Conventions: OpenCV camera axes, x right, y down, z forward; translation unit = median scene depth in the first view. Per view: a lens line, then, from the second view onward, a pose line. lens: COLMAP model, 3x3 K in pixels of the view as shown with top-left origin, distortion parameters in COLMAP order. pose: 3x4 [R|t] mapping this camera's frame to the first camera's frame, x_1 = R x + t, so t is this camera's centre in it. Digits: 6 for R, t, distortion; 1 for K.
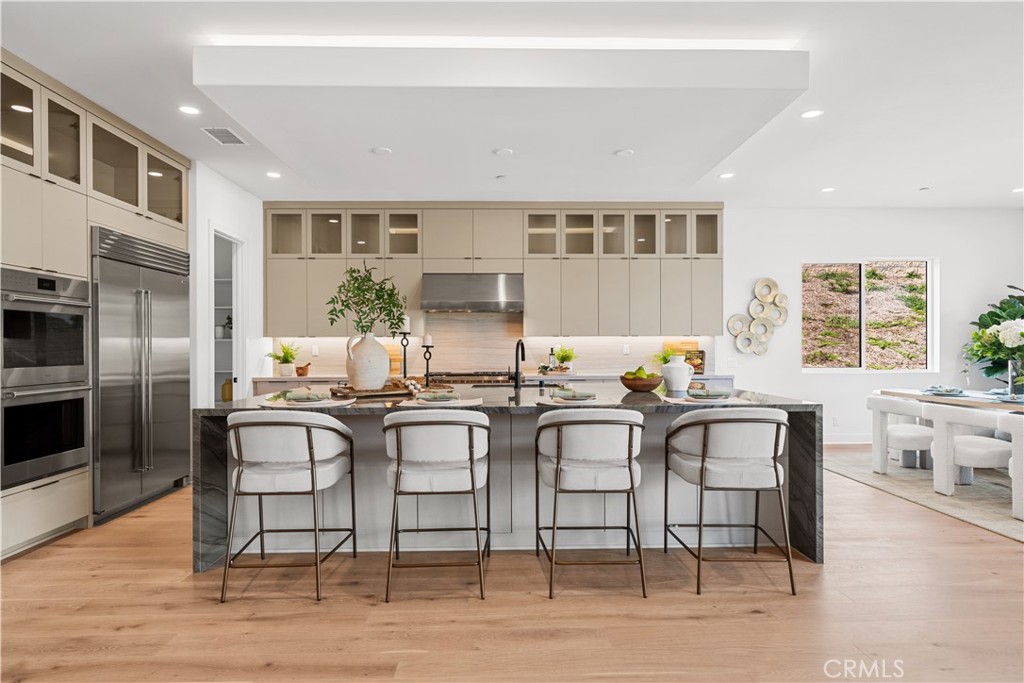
lens RADIAL K [[556.1, 0, 510.9], [0, 556.1, 347.0], [0, 0, 1]] dist [0.001403, -0.000106]
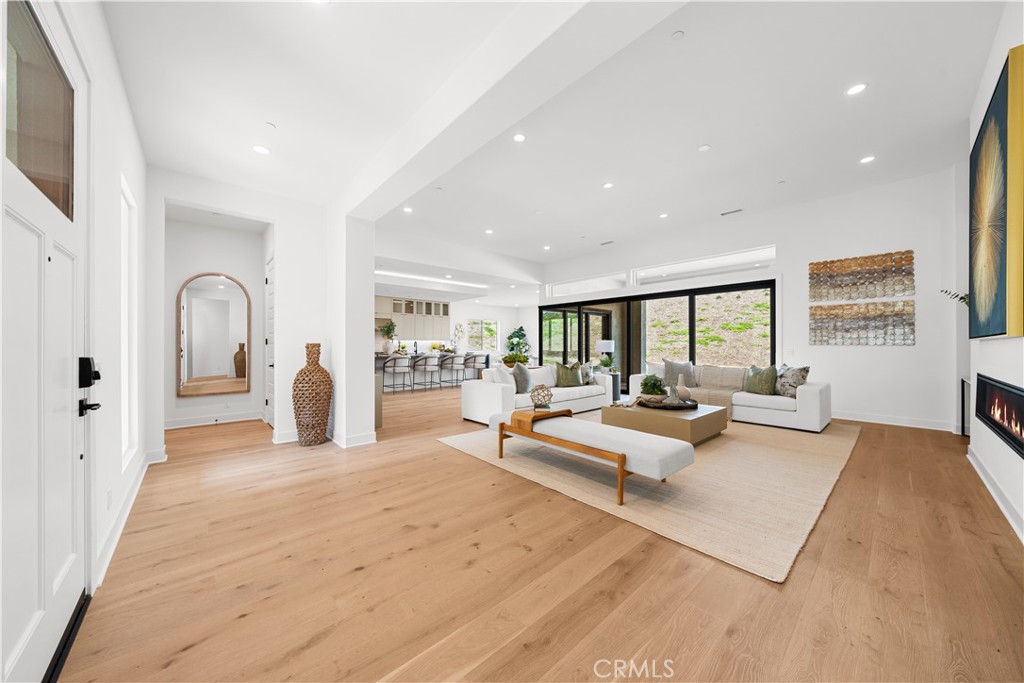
lens RADIAL K [[350.2, 0, 513.2], [0, 350.2, 345.0], [0, 0, 1]] dist [-0.003067, 0.000097]
pose [[0.767553, 0.006034, 0.640958, -0.683340], [-0.004586, 0.999982, -0.003923, 0.013470], [-0.640970, 0.000072, 0.767566, -0.872907]]
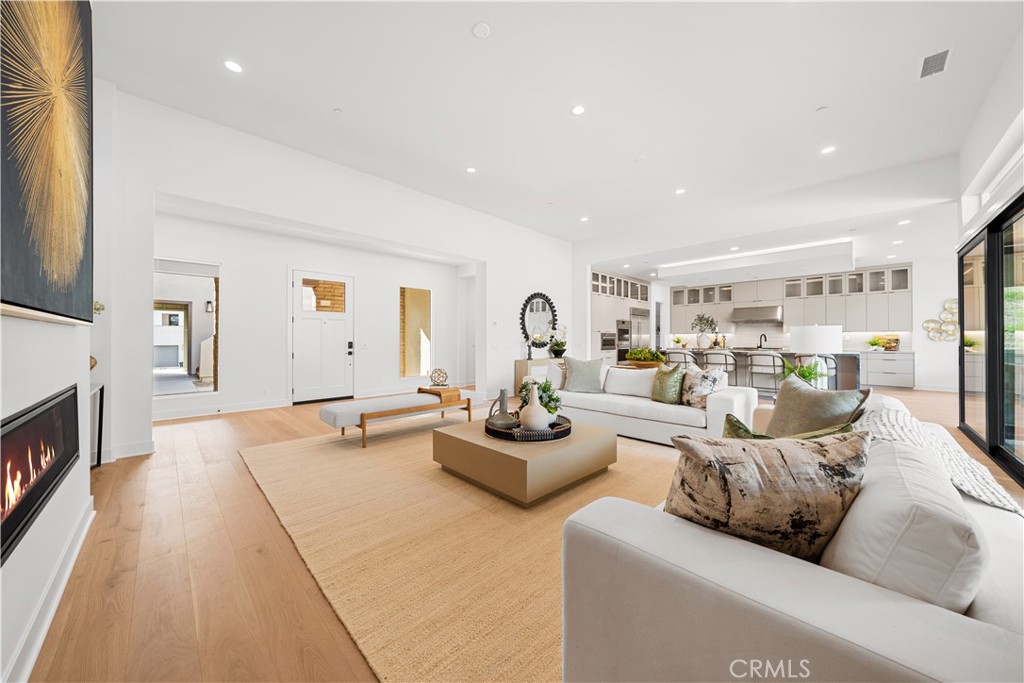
lens RADIAL K [[350.2, 0, 508.7], [0, 350.2, 339.7], [0, 0, 1]] dist [-0.003067, 0.000097]
pose [[0.676540, 0.003671, -0.736396, 0.331211], [-0.004016, 0.999991, 0.001295, 0.013192], [0.736395, 0.002081, 0.676549, -0.858560]]
